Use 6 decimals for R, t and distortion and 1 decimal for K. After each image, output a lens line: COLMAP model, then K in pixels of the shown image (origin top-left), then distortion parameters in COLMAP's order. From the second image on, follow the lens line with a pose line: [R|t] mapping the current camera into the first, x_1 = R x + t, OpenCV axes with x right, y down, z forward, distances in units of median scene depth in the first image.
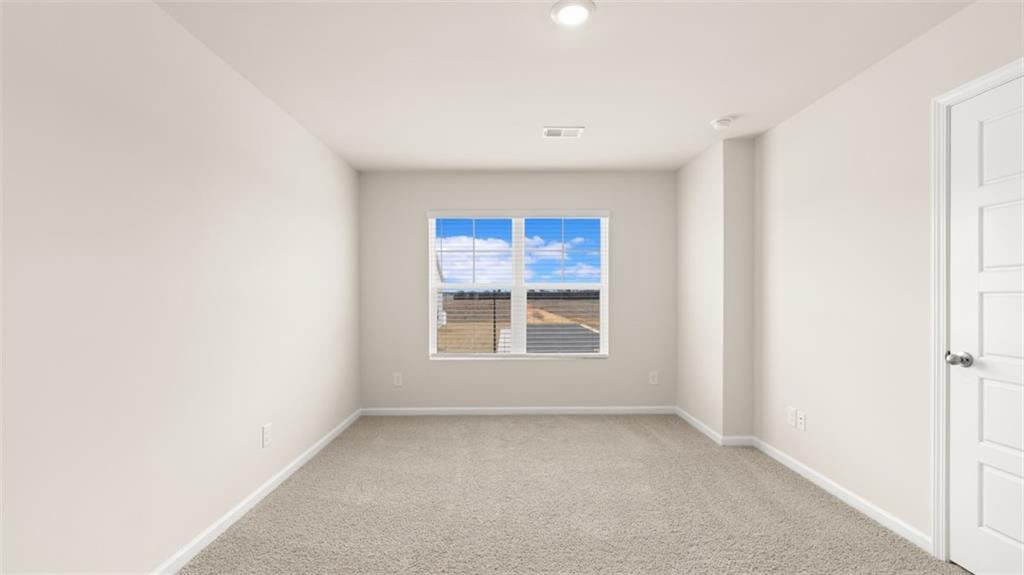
lens RADIAL K [[430.3, 0, 511.0], [0, 430.3, 297.8], [0, 0, 1]] dist [-0.002062, 0.001033]
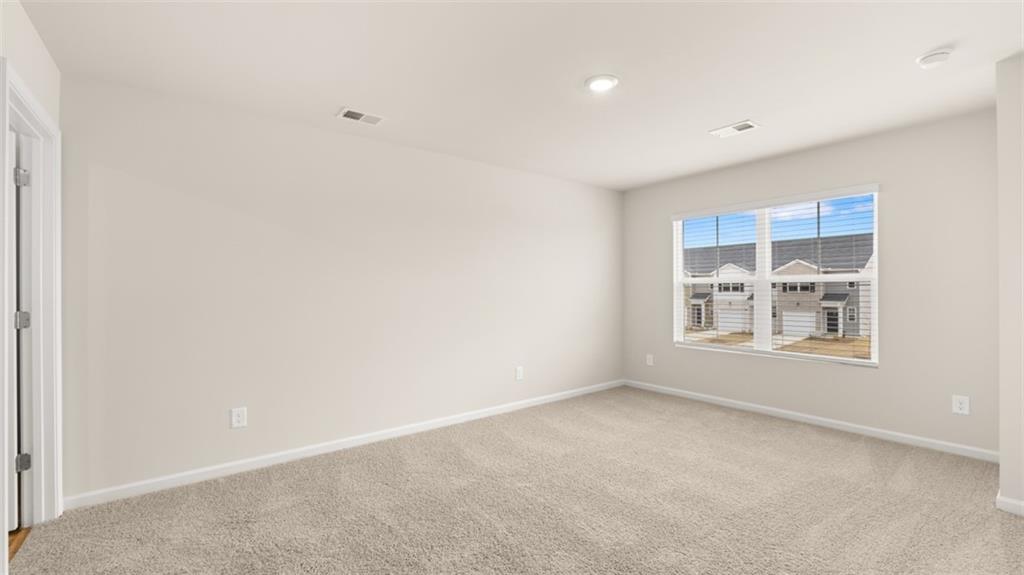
lens RADIAL K [[430.3, 0, 521.1], [0, 430.3, 285.9], [0, 0, 1]] dist [-0.002062, 0.001033]
pose [[0.618161, -0.007293, -0.786018, 0.528491], [-0.003477, 0.999922, -0.012012, 0.000368], [0.786044, 0.010158, 0.618087, -0.019653]]
